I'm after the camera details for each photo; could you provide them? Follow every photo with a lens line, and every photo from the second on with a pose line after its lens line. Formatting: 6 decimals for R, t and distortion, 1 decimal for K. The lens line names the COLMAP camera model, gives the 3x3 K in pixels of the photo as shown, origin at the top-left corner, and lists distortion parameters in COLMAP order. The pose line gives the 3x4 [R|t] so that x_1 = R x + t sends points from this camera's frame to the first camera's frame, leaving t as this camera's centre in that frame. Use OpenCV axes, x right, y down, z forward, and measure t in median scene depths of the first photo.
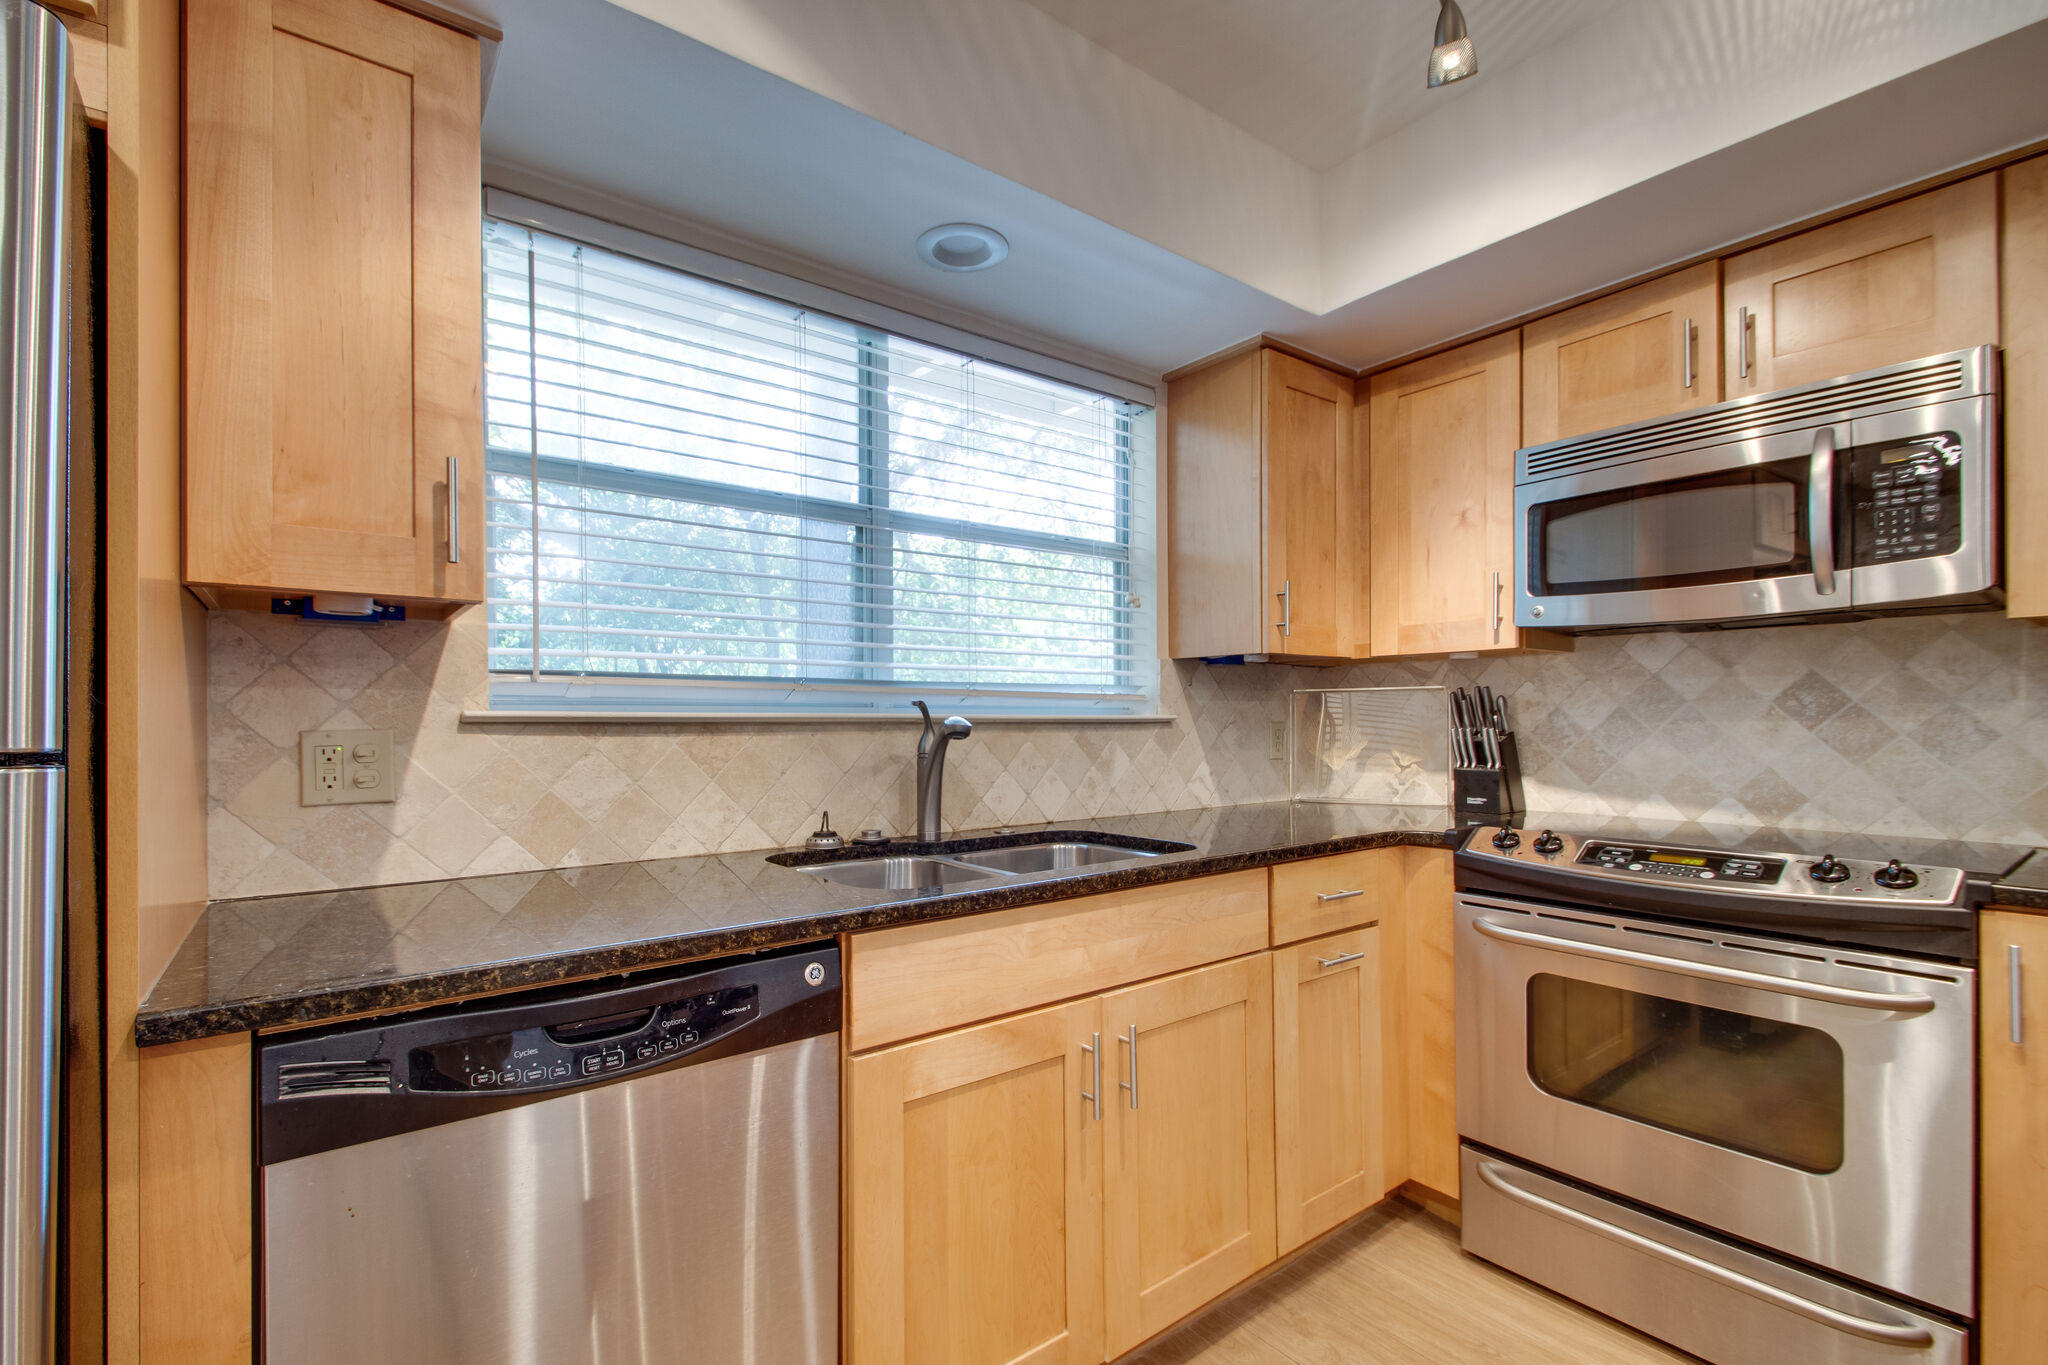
lens RADIAL K [[897.1, 0, 987.7], [0, 897.1, 722.0], [0, 0, 1]] dist [0.000943, 0.000115]
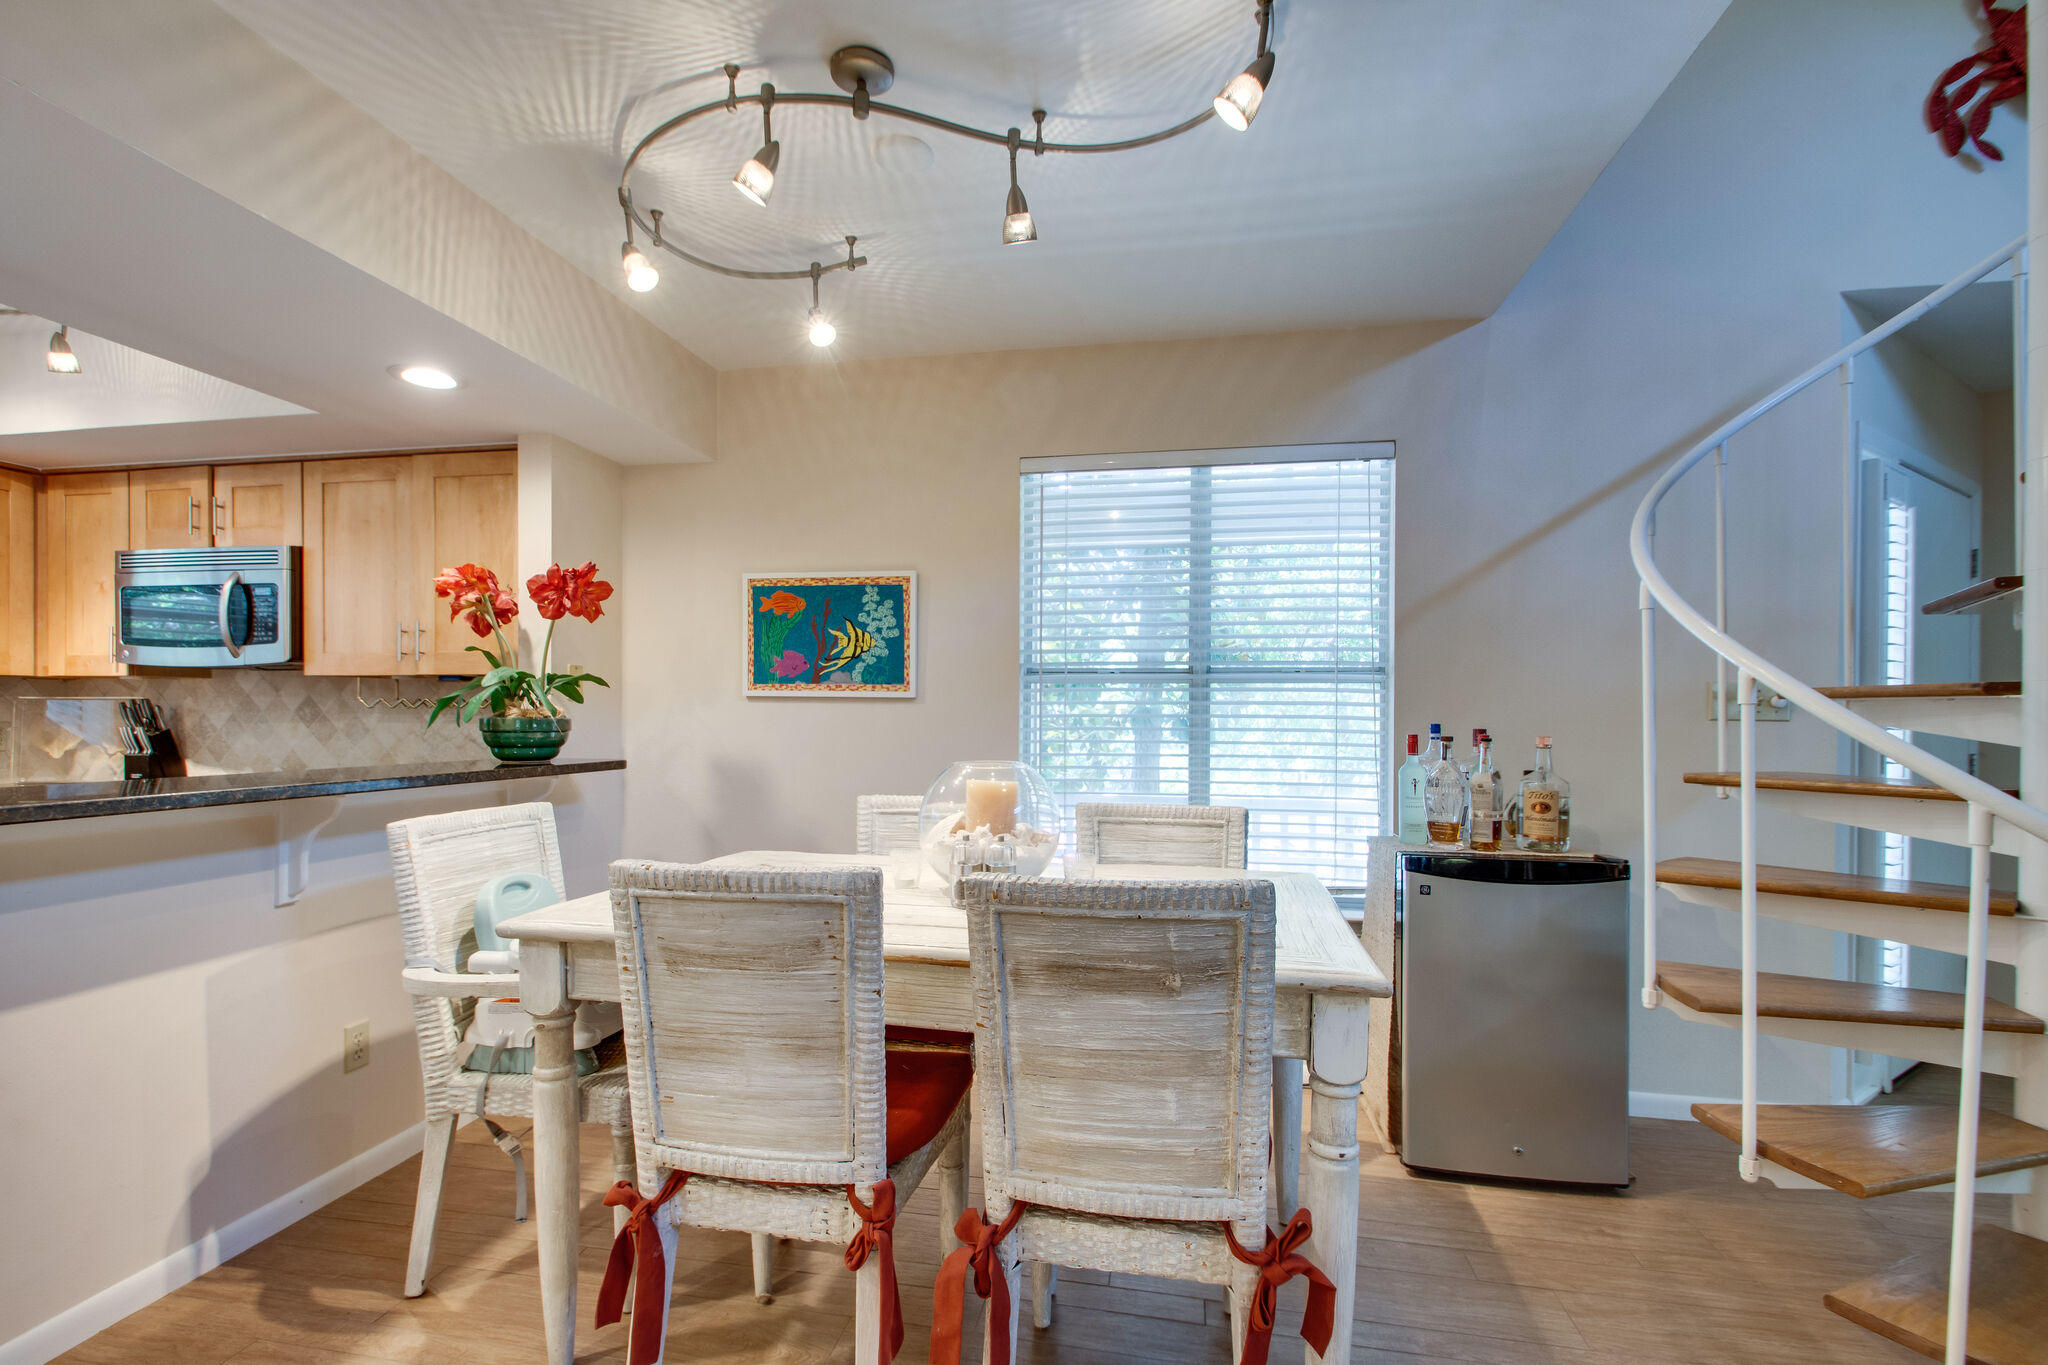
lens RADIAL K [[960.7, 0, 999.1], [0, 960.7, 720.7], [0, 0, 1]] dist [0.032016, -0.020774]
pose [[0.735238, 0.004301, 0.677795, 0.568438], [-0.005511, 0.999985, -0.000368, -0.011908], [-0.677786, -0.003465, 0.735251, -1.292201]]
